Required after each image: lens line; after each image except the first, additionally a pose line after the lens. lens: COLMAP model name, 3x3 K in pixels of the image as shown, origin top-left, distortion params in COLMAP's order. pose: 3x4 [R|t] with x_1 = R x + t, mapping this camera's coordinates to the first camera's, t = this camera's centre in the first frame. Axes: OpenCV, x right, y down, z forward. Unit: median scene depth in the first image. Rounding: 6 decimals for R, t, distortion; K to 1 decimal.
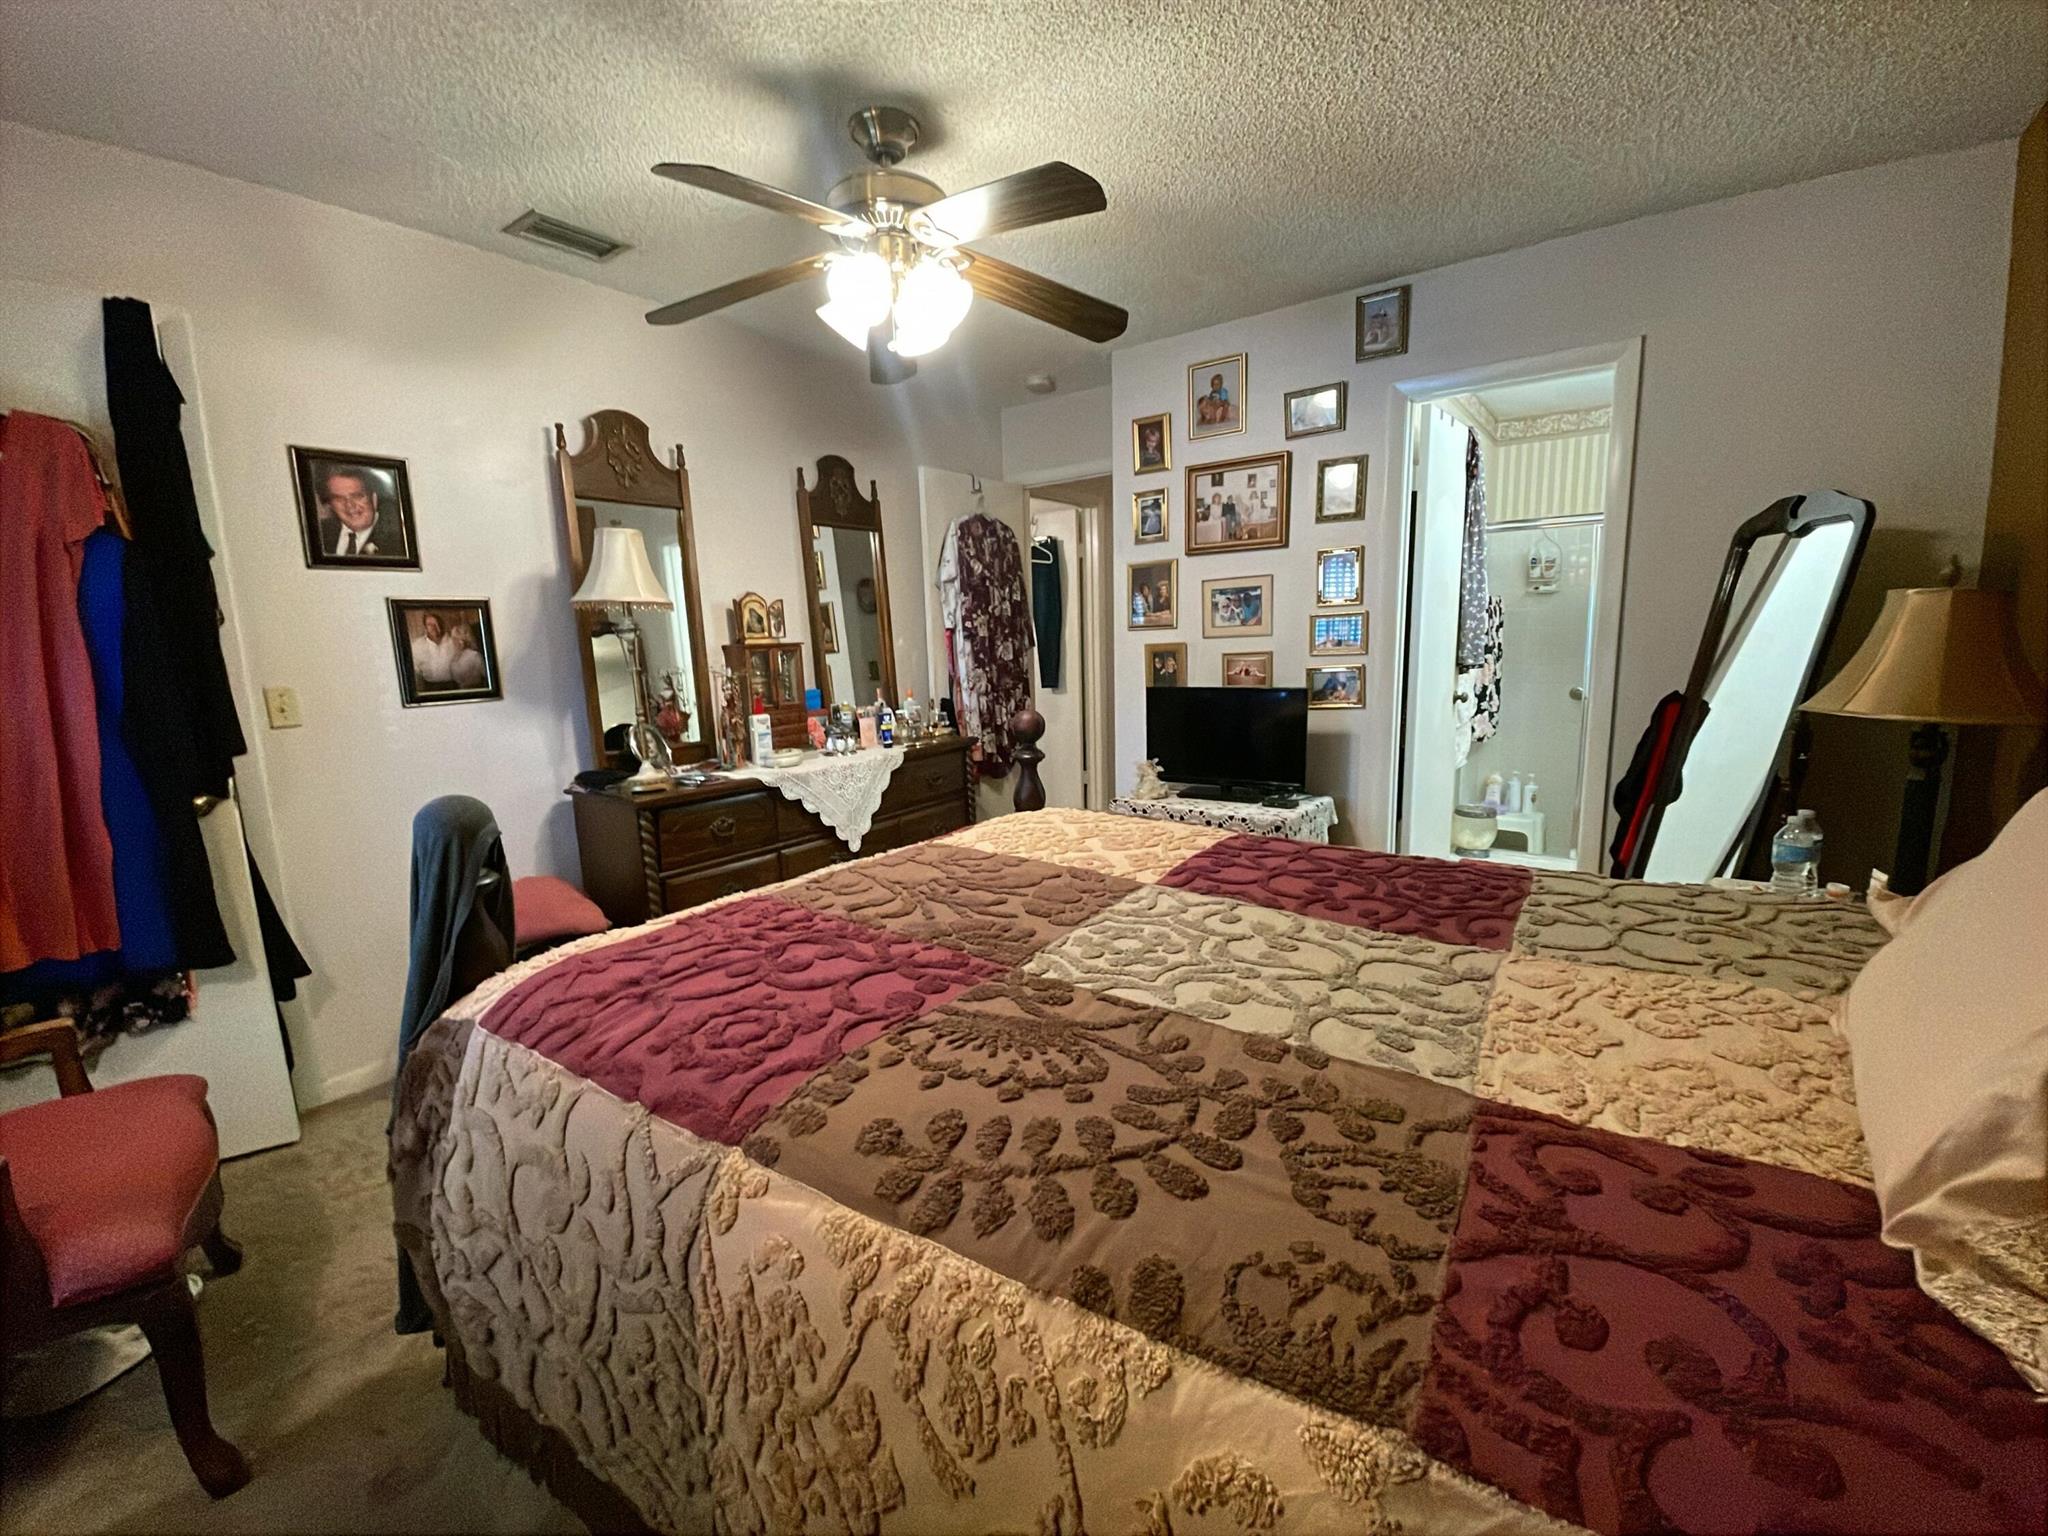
lens RADIAL K [[814.5, 0, 1024.0], [0, 814.5, 768.0], [0, 0, 1]] dist [0.036216, -0.023811]
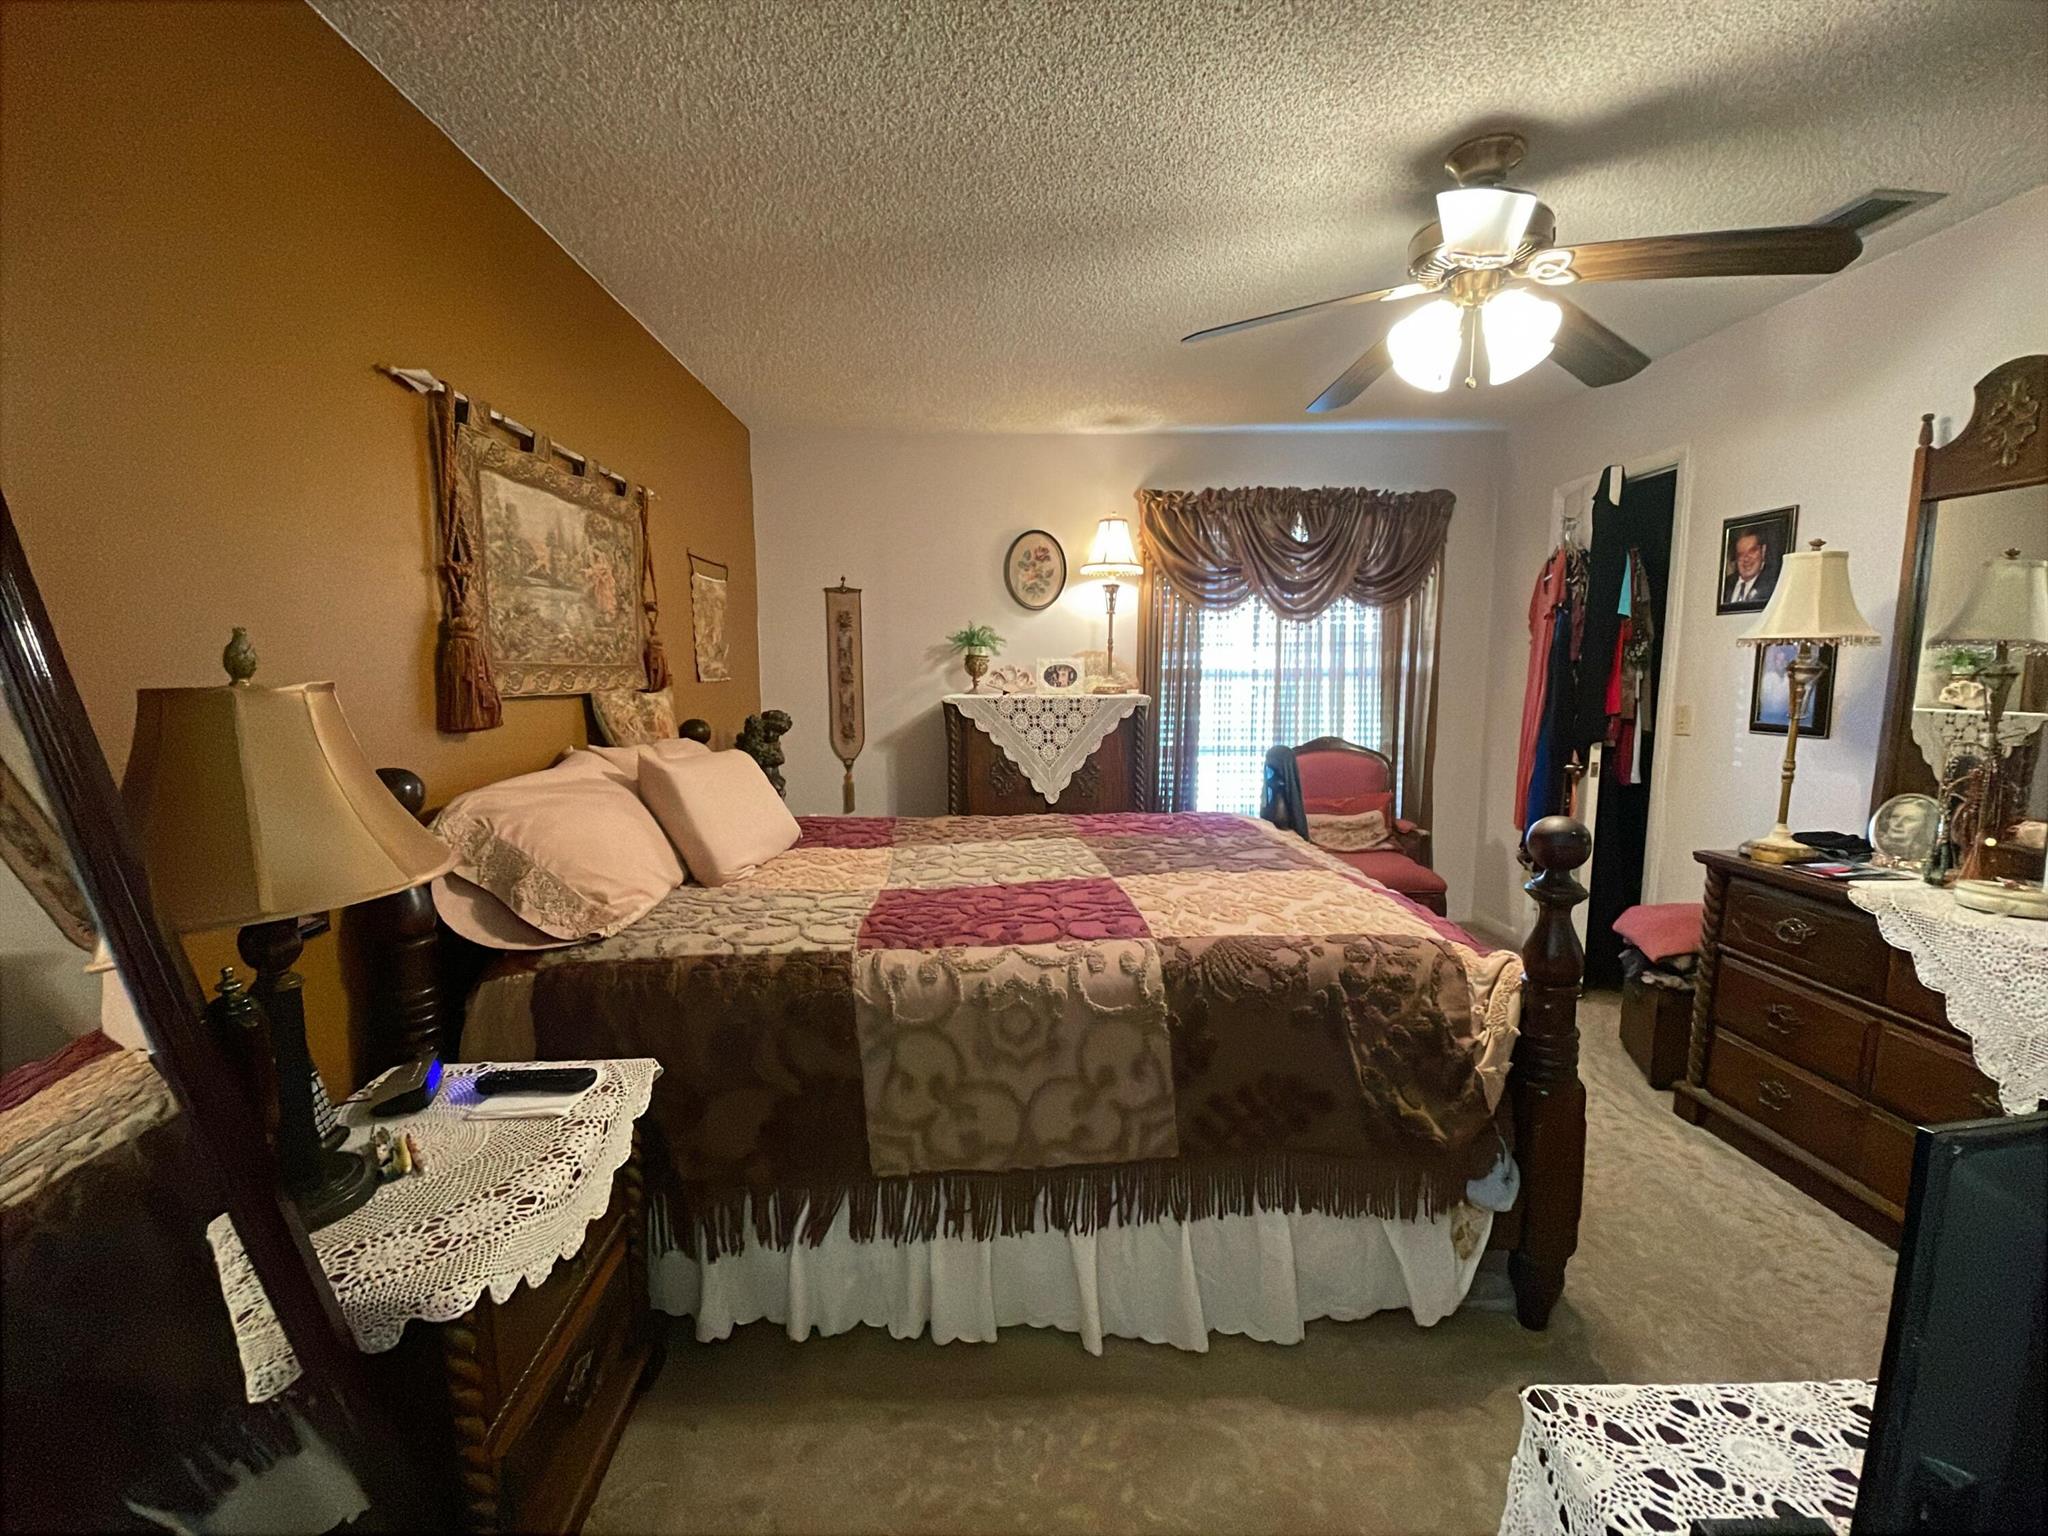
lens RADIAL K [[814.5, 0, 1024.0], [0, 814.5, 768.0], [0, 0, 1]] dist [0.036216, -0.023811]
pose [[-0.756590, 0.108418, -0.644839, 0.712385], [-0.074447, 0.965464, 0.249674, -0.235619], [0.649638, 0.236907, -0.722389, 1.185530]]
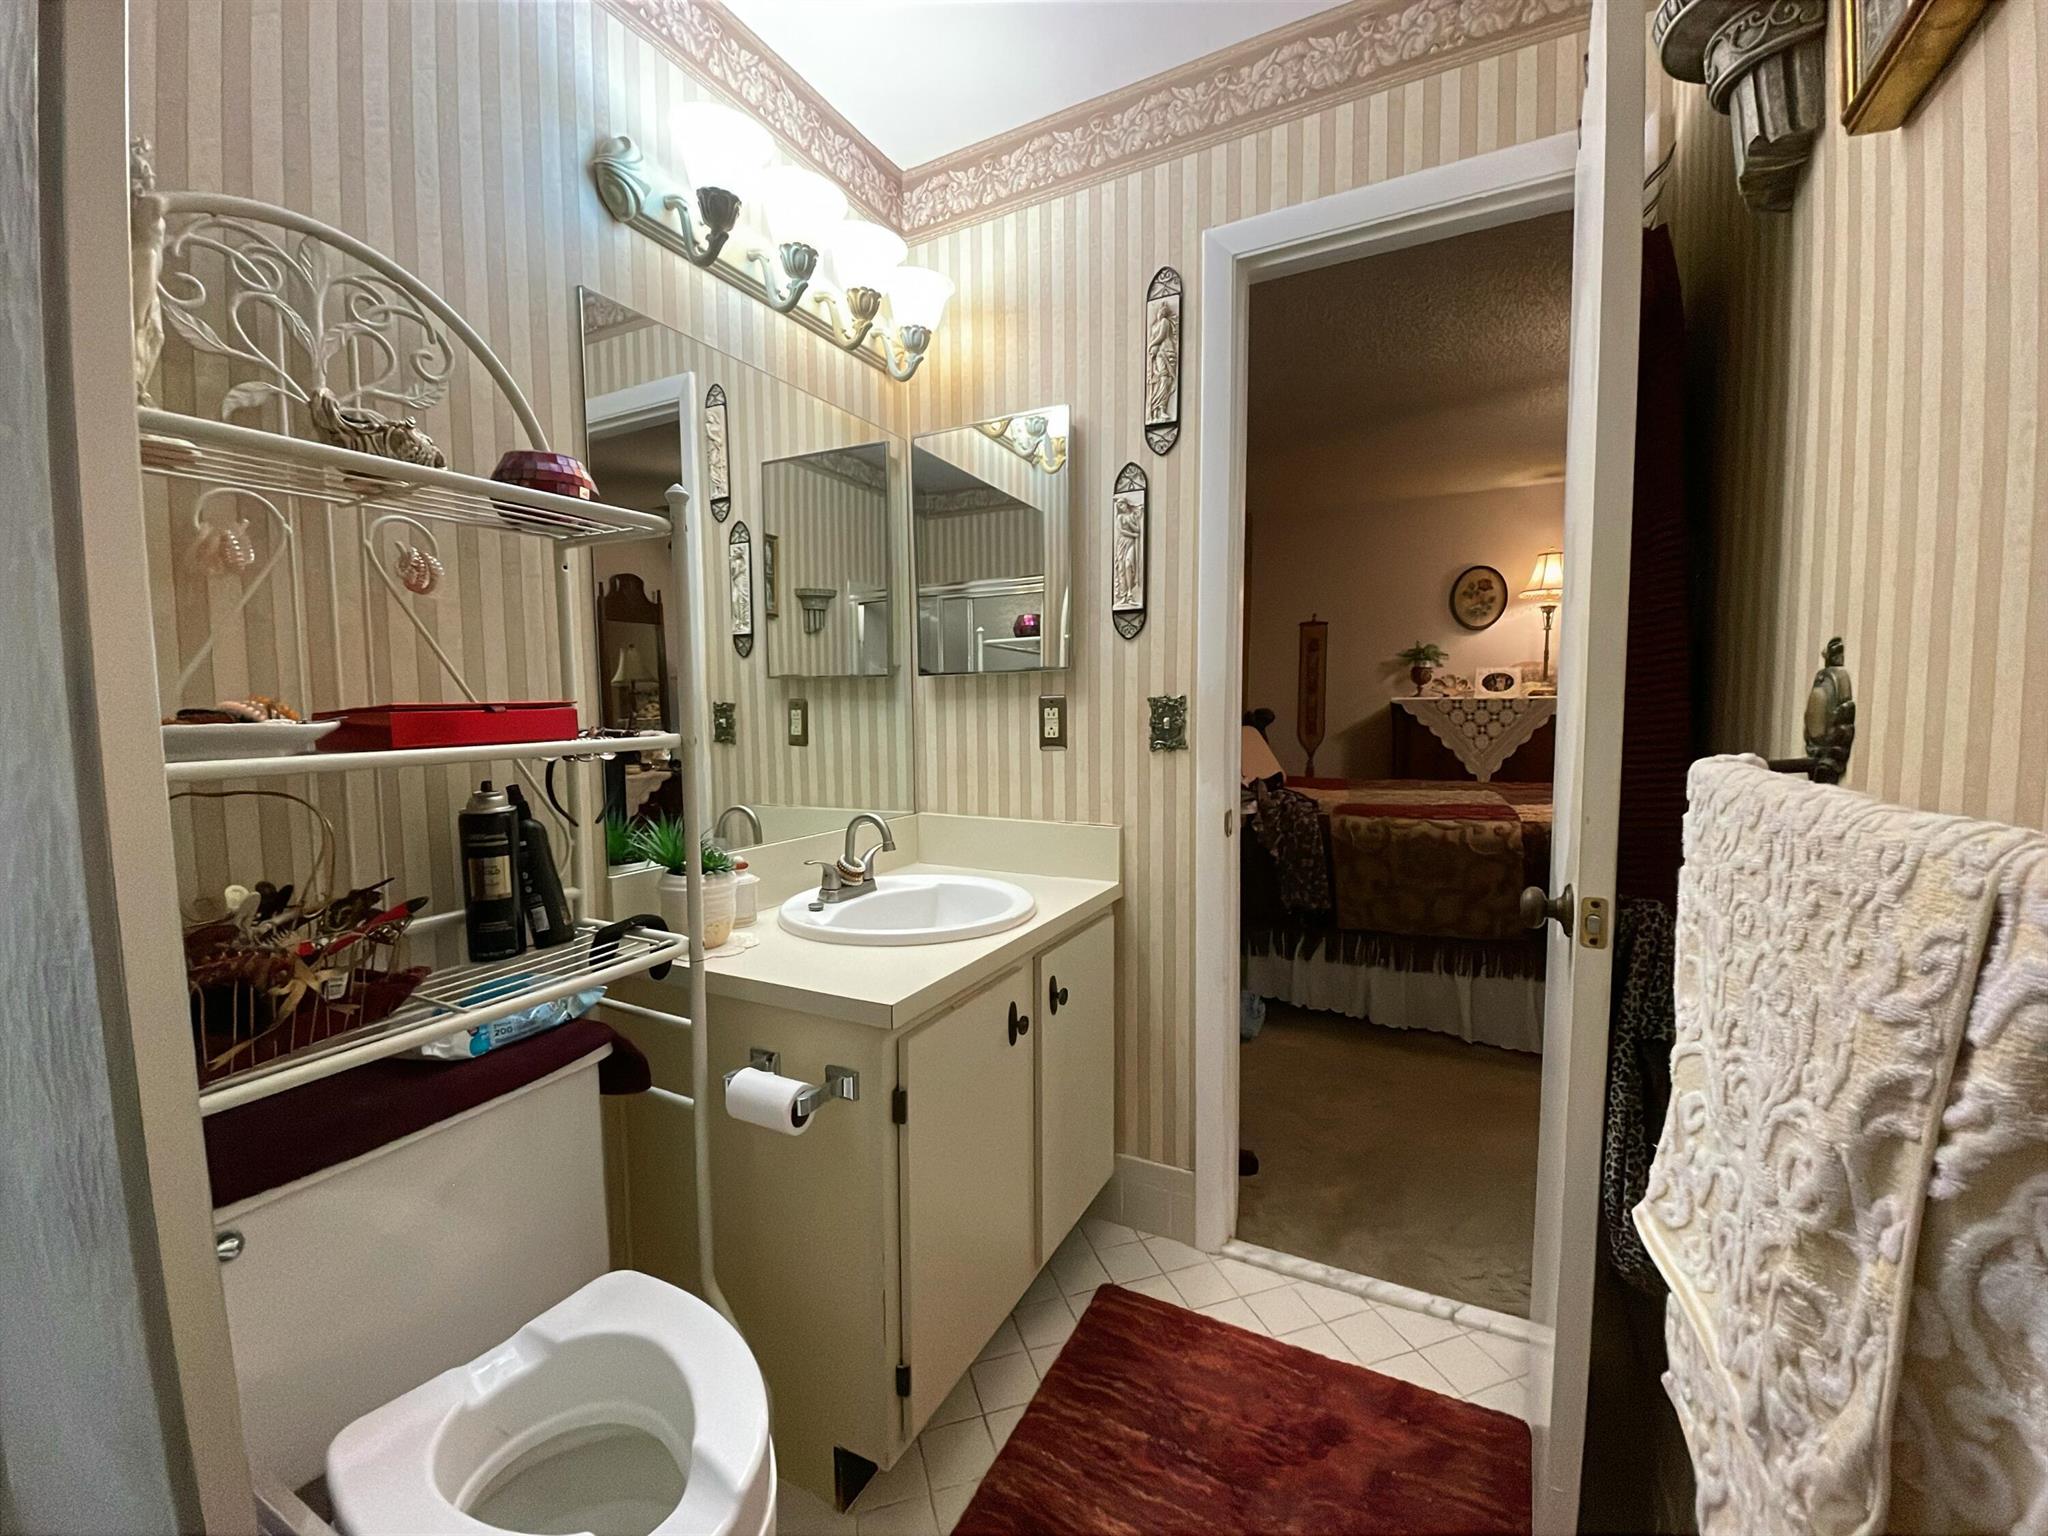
lens RADIAL K [[814.5, 0, 1024.0], [0, 814.5, 768.0], [0, 0, 1]] dist [0.036216, -0.023811]
pose [[-0.981285, 0.052353, -0.185309, 1.110728], [0.008255, 0.972885, 0.231142, -0.282619], [0.192385, 0.225286, -0.955109, 1.763910]]
